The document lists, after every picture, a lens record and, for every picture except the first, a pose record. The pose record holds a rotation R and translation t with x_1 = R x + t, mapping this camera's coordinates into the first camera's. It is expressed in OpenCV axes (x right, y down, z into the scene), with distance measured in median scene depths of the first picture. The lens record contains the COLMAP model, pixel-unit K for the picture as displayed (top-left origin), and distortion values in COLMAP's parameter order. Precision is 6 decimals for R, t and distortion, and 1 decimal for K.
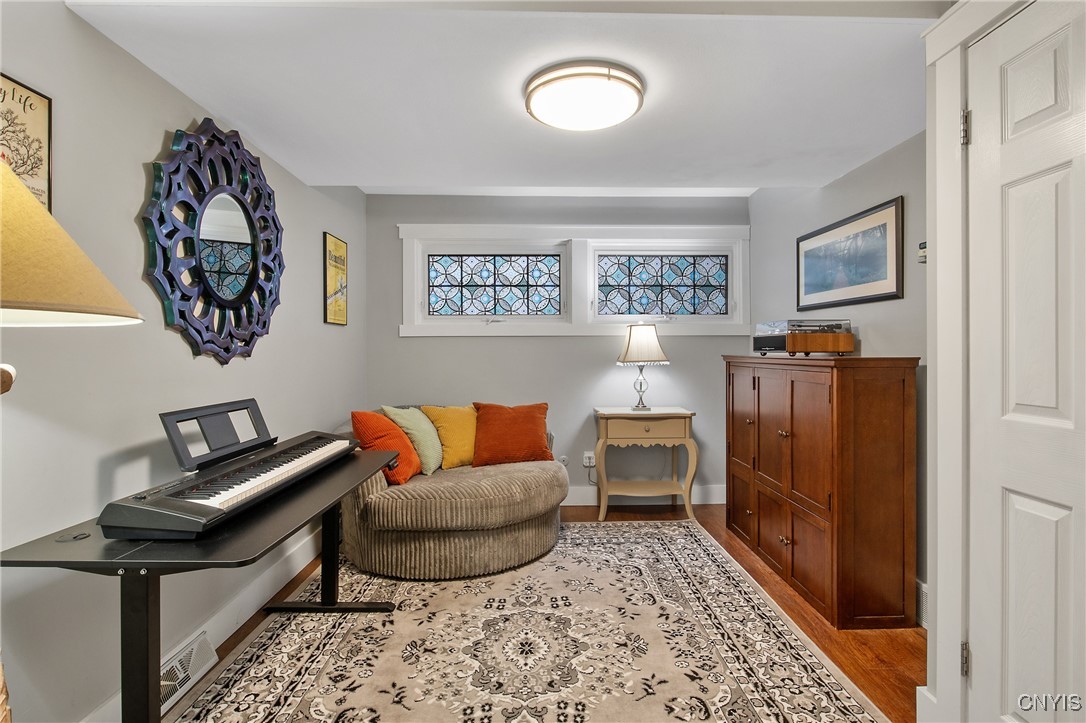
lens RADIAL K [[553.8, 0, 559.0], [0, 553.8, 352.9], [0, 0, 1]] dist [-0.005539, -0.001299]
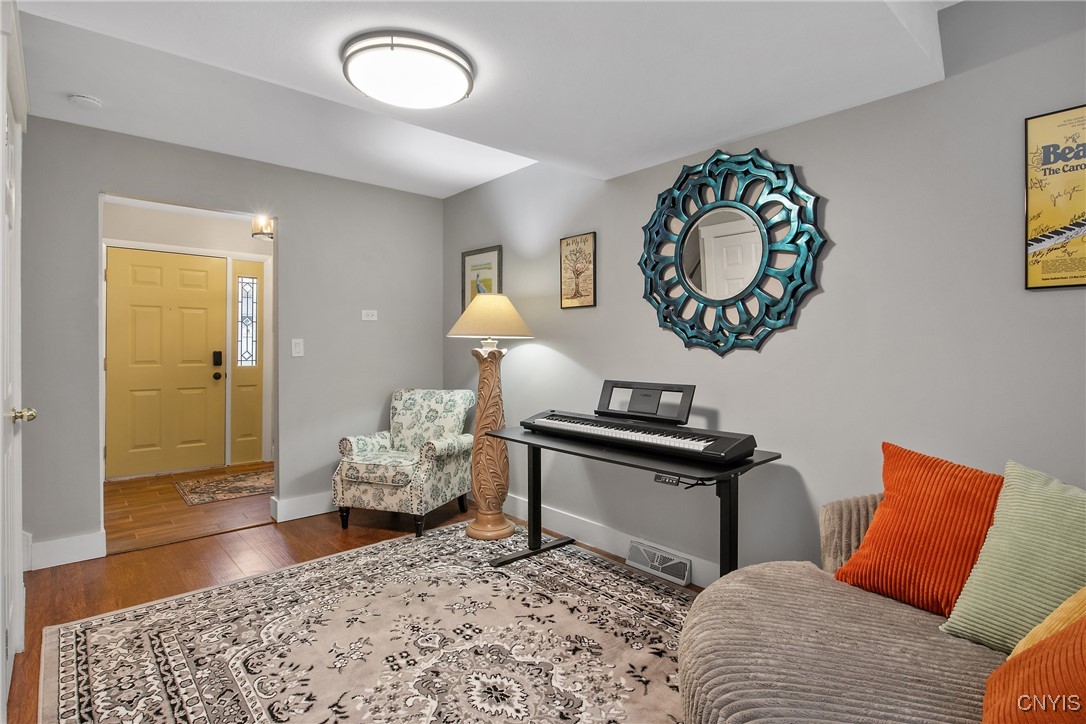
lens RADIAL K [[553.8, 0, 547.4], [0, 553.8, 349.2], [0, 0, 1]] dist [-0.005539, -0.001299]
pose [[-0.779926, 0.006231, -0.625841, 0.411430], [0.001237, 0.999964, 0.008414, -0.003403], [0.625870, 0.005788, -0.779906, 1.722973]]
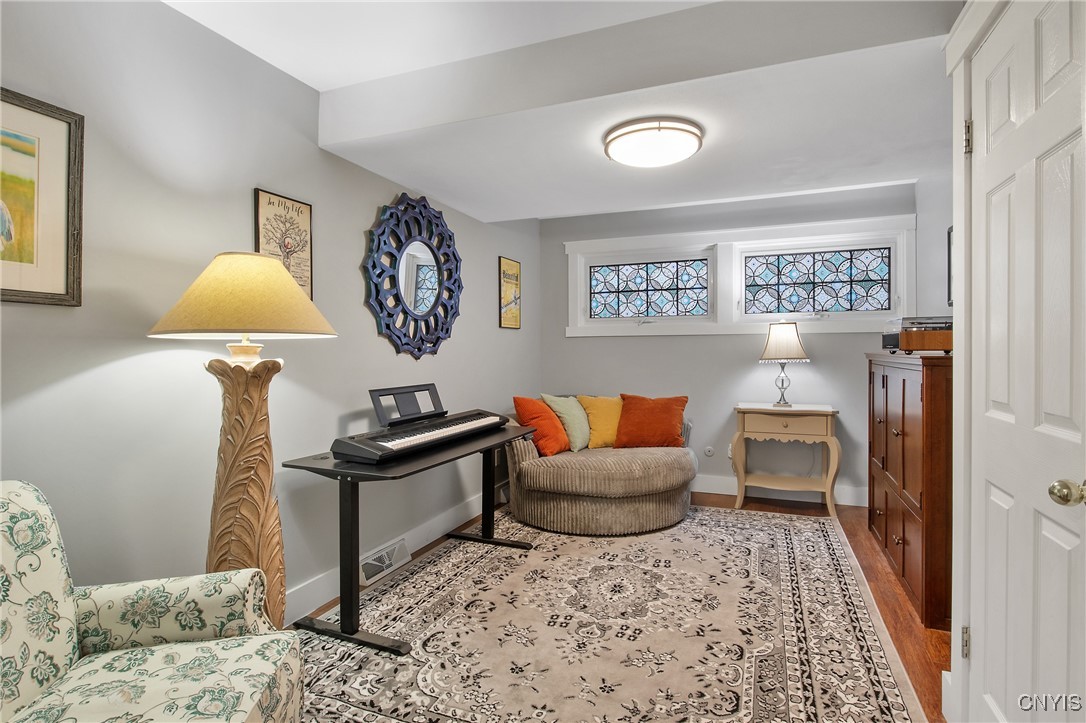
lens RADIAL K [[553.8, 0, 553.5], [0, 553.8, 356.1], [0, 0, 1]] dist [-0.005539, -0.001299]
pose [[0.918308, 0.003038, -0.395856, 0.303464], [0.001619, 0.999933, 0.011430, -0.004258], [0.395864, -0.011137, 0.918242, -0.196290]]
